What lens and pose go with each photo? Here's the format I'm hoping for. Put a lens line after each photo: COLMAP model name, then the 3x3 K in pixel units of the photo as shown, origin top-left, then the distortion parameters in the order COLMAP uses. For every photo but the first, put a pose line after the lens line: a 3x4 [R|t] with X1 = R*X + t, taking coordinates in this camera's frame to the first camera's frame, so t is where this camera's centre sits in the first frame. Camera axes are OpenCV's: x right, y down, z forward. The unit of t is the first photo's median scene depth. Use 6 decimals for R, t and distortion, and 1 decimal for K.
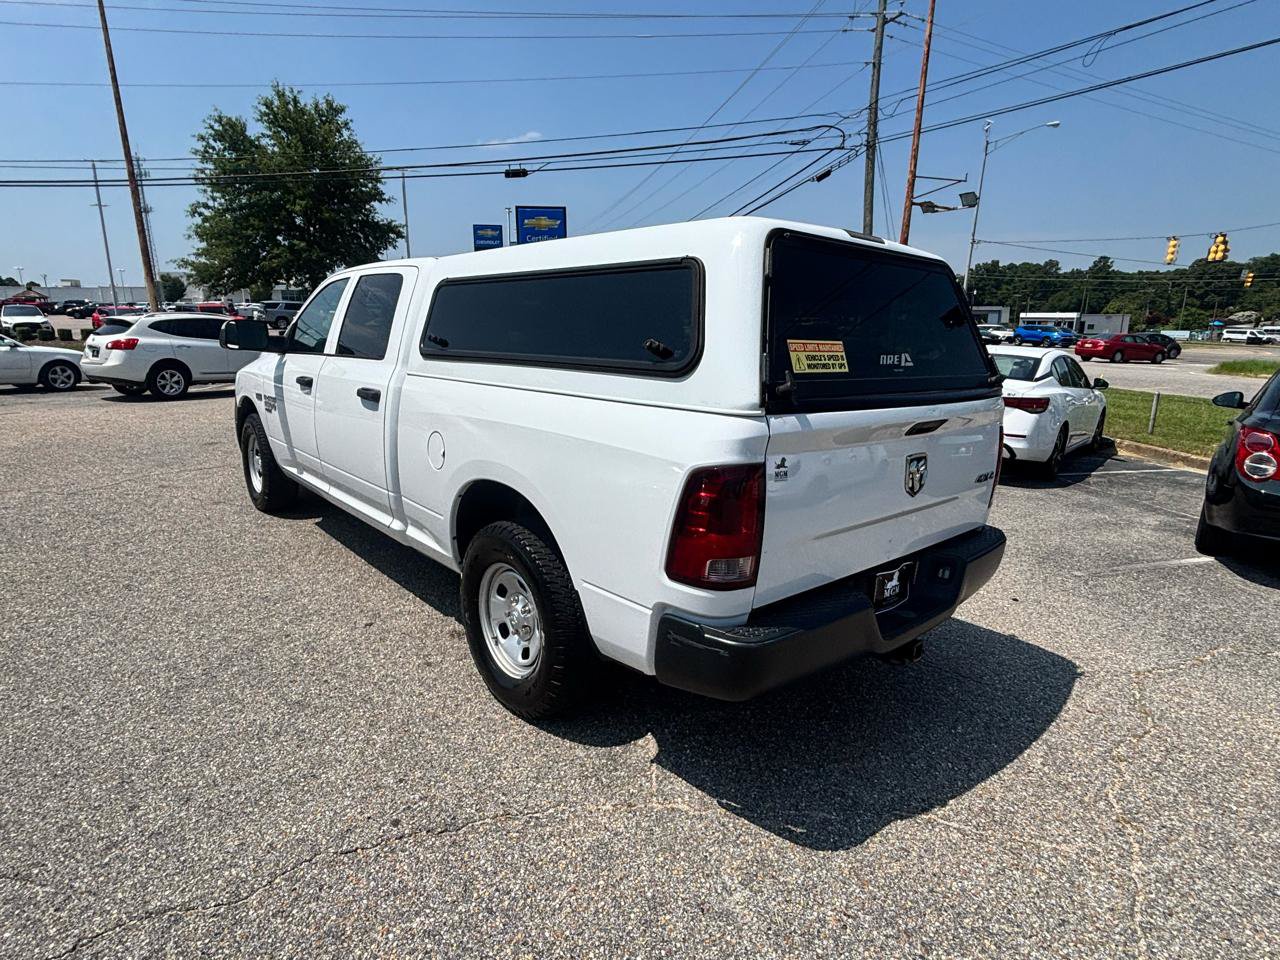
lens RADIAL K [[694.2, 0, 633.9], [0, 694.2, 470.9], [0, 0, 1]] dist [-0.006944, 0.003614]
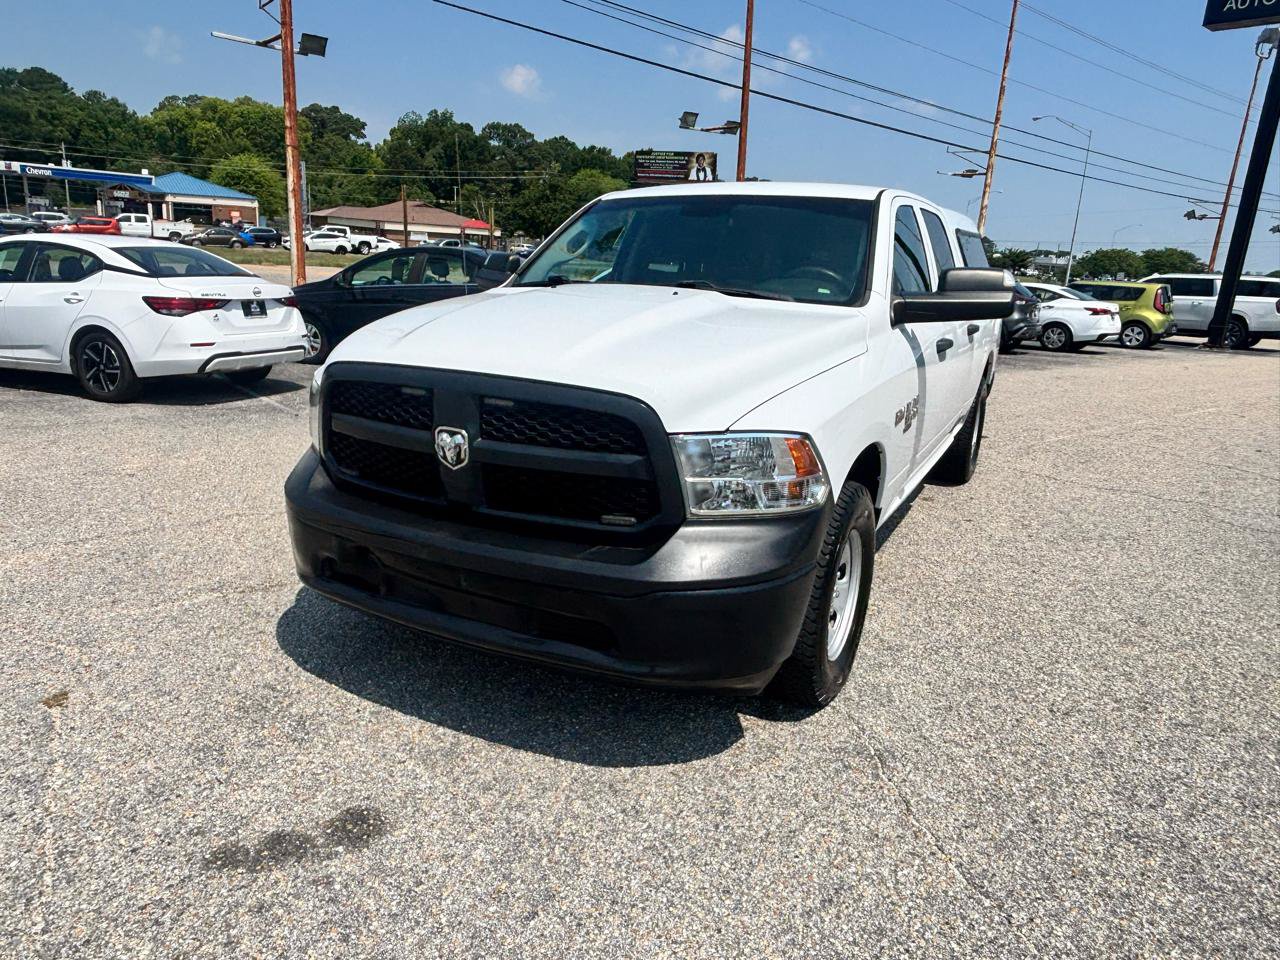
lens RADIAL K [[868.5, 0, 631.6], [0, 868.5, 477.7], [0, 0, 1]] dist [0.016781, -0.027521]
pose [[-0.356291, -0.278198, 0.891999, -1.658733], [0.137400, 0.928671, 0.344517, -0.492793], [-0.924217, 0.245309, -0.292653, 2.174437]]
